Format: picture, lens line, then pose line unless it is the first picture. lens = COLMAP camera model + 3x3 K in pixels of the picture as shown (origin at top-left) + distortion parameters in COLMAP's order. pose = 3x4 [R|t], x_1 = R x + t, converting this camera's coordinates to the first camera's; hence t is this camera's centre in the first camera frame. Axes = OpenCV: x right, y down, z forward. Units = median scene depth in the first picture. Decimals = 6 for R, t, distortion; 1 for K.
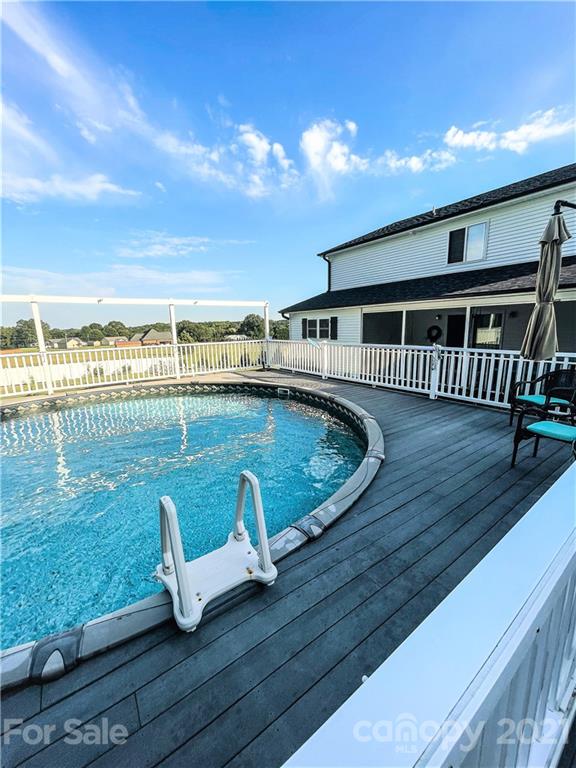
lens RADIAL K [[309.4, 0, 287.0], [0, 309.4, 387.0], [0, 0, 1]] dist [-0.003154, 0.000107]
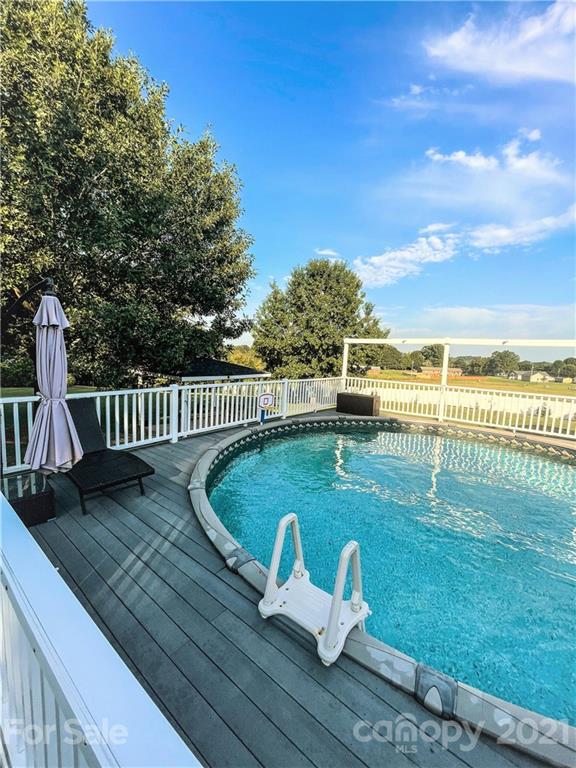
lens RADIAL K [[309.4, 0, 287.0], [0, 309.4, 387.0], [0, 0, 1]] dist [-0.003154, 0.000107]
pose [[0.271654, 0.142079, -0.951850, 0.546211], [-0.237300, 0.968394, 0.076824, -0.184346], [0.932681, 0.205004, 0.296783, 0.332415]]
